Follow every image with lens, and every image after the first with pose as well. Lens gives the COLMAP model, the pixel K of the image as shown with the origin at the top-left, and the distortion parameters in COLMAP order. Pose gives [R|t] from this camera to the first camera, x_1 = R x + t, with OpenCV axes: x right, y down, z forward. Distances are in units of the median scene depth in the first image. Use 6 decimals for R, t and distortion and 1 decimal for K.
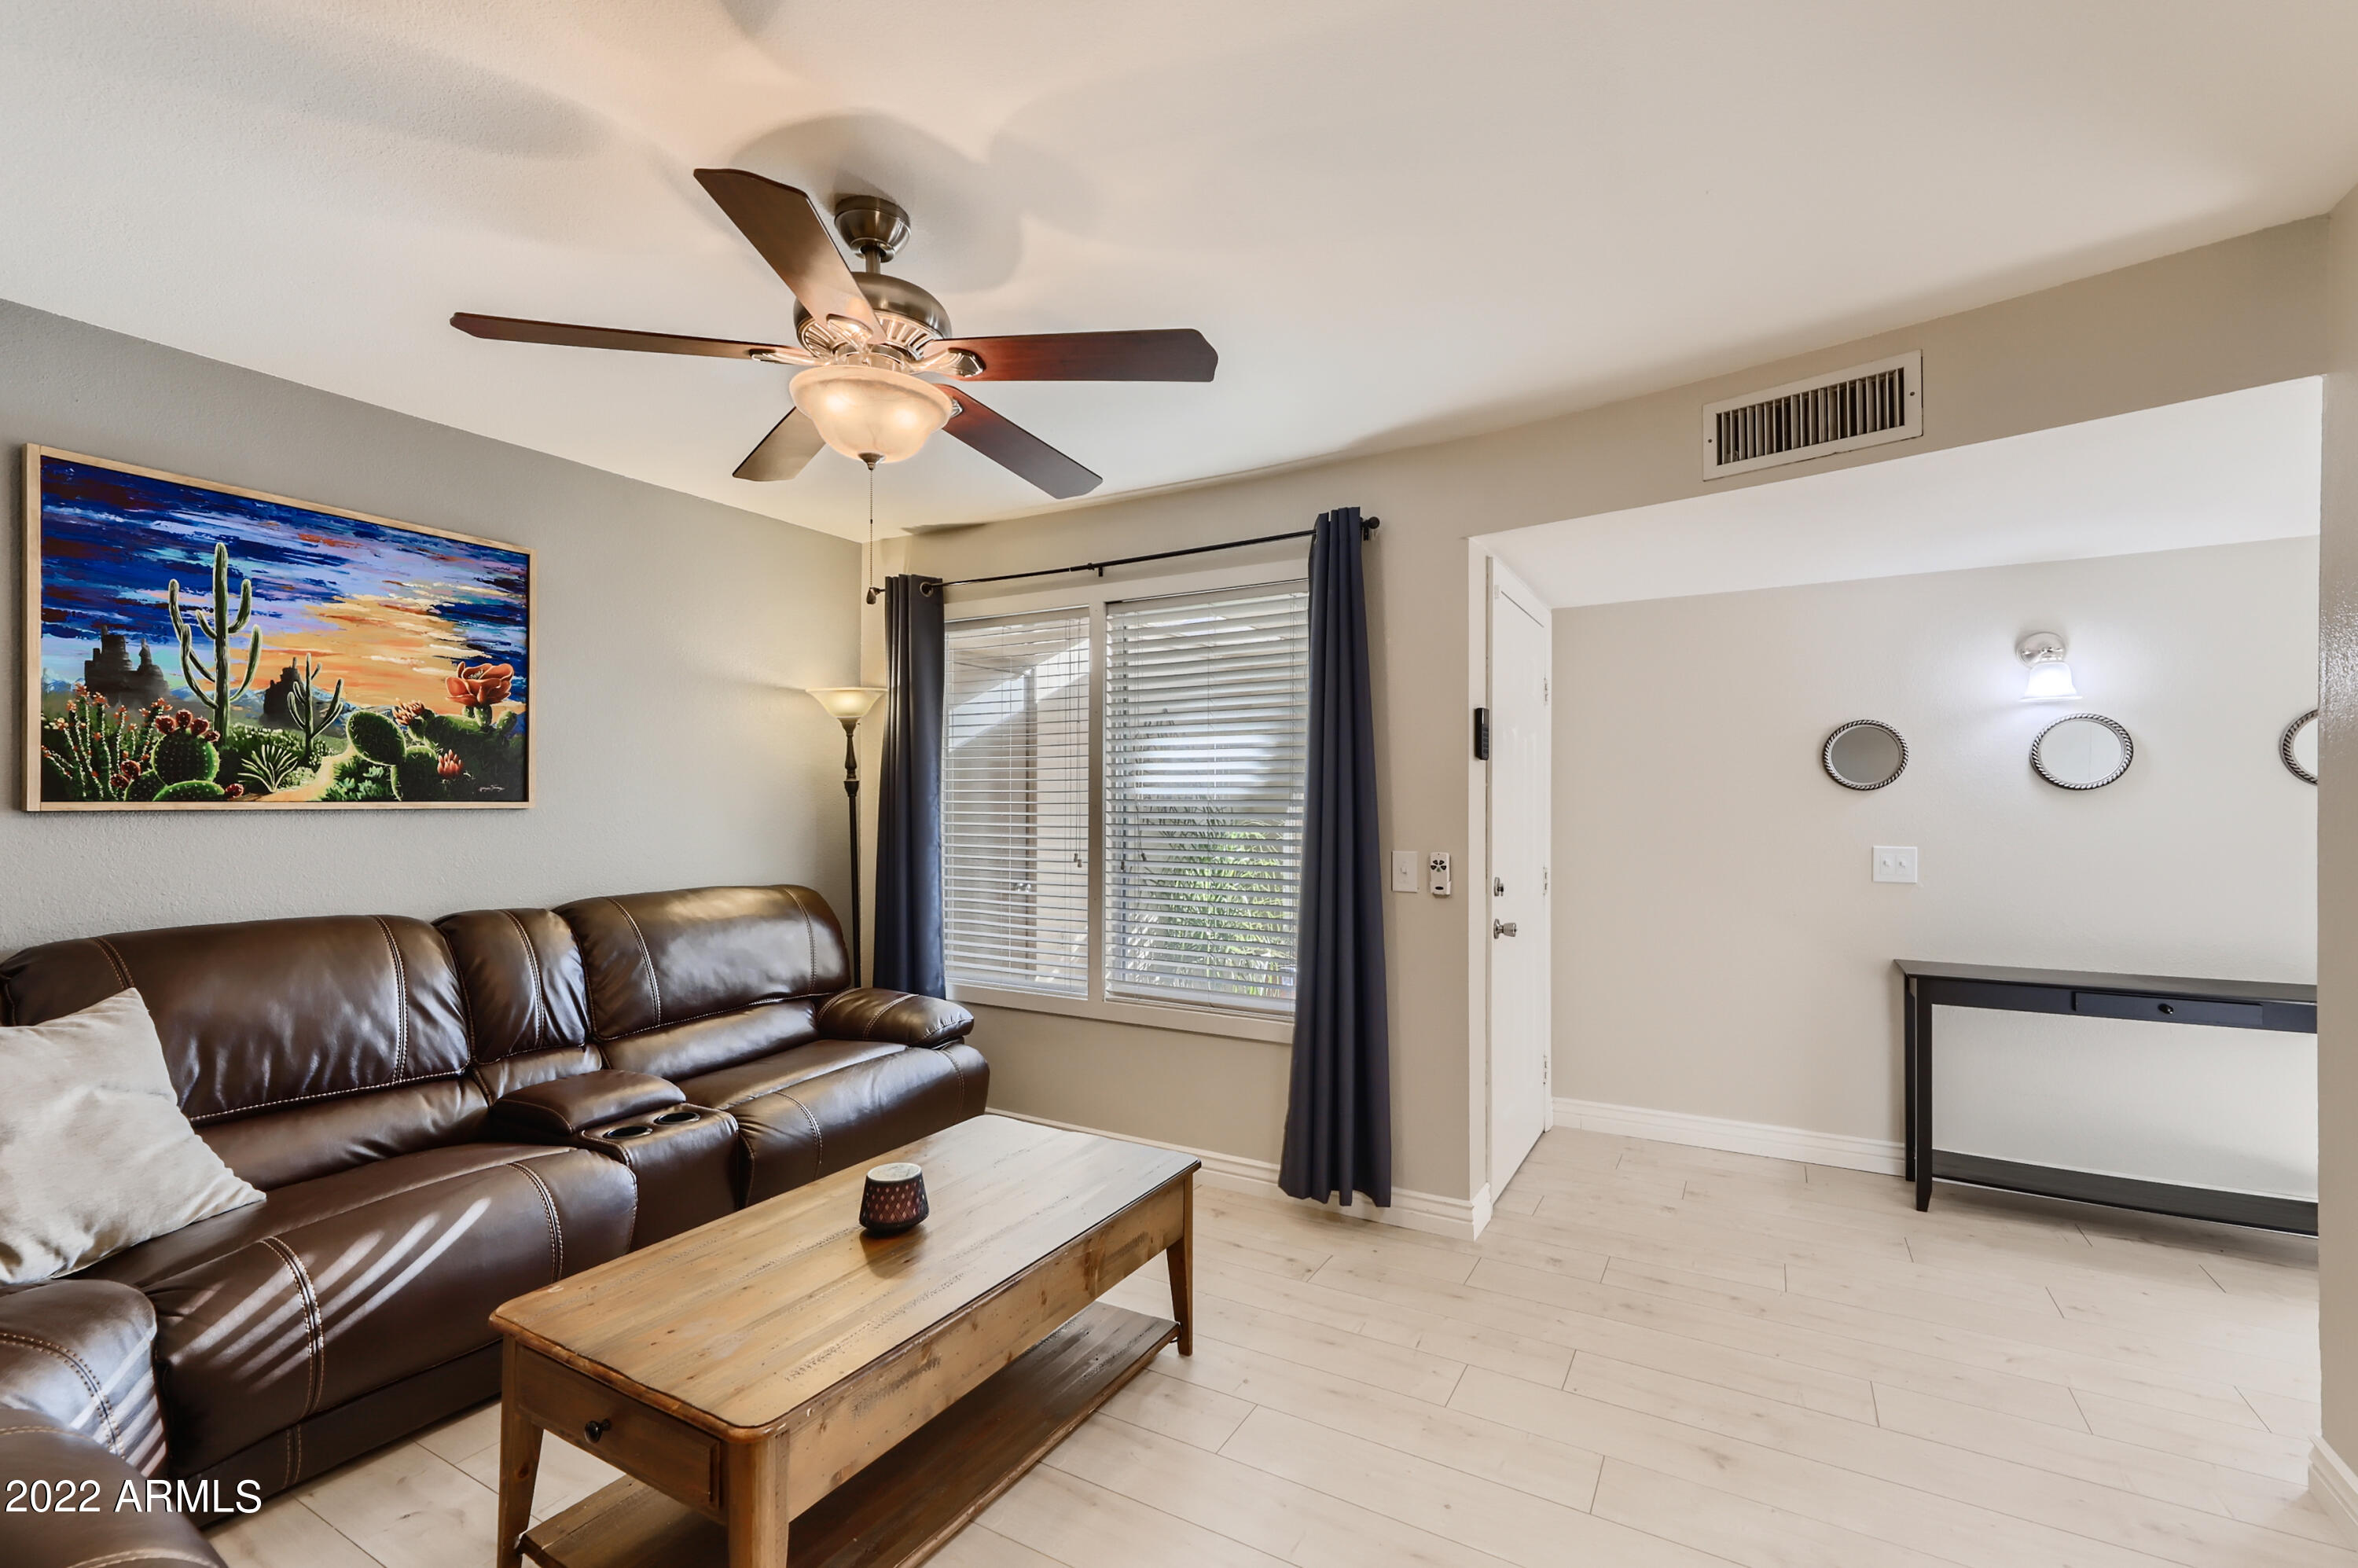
lens RADIAL K [[1005.6, 0, 1175.8], [0, 1005.6, 809.0], [0, 0, 1]] dist [-0.004986, -0.000094]
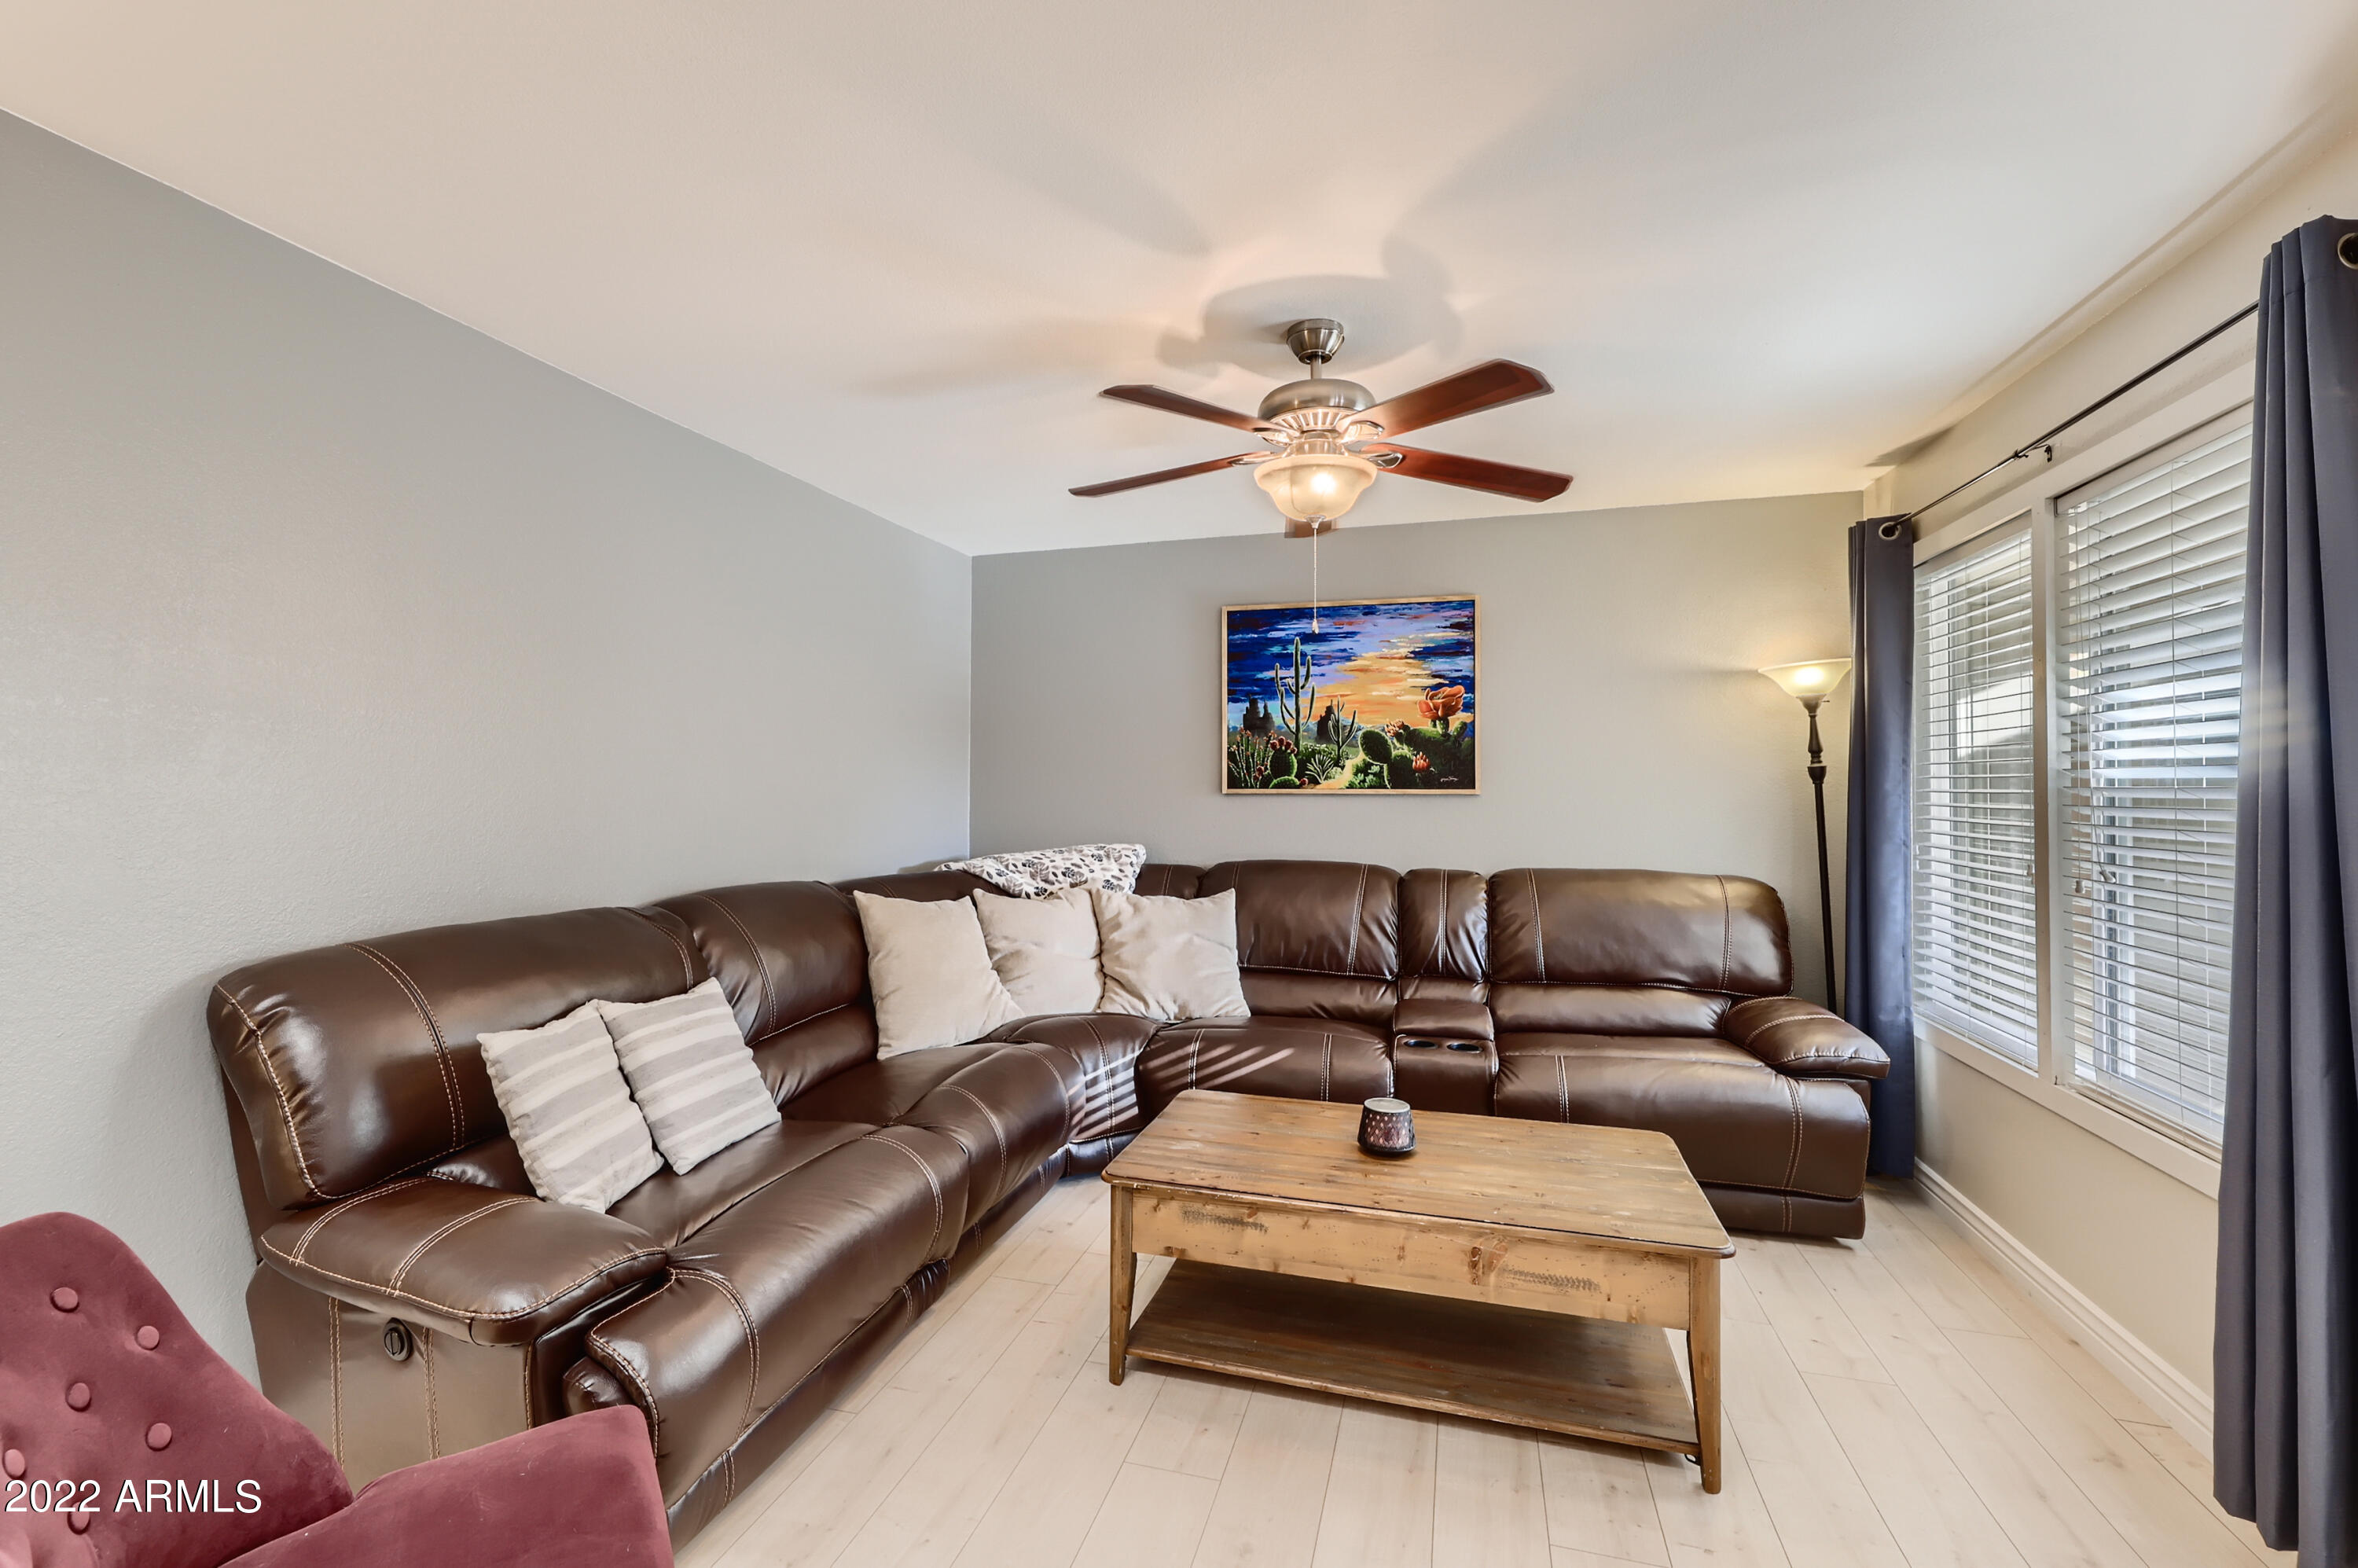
lens RADIAL K [[1005.6, 0, 1168.9], [0, 1005.6, 774.8], [0, 0, 1]] dist [-0.004986, -0.000094]
pose [[0.235515, -0.011149, -0.971807, 0.600308], [-0.007279, 0.999886, -0.013235, -0.006515], [0.971843, 0.010191, 0.235407, 0.349929]]
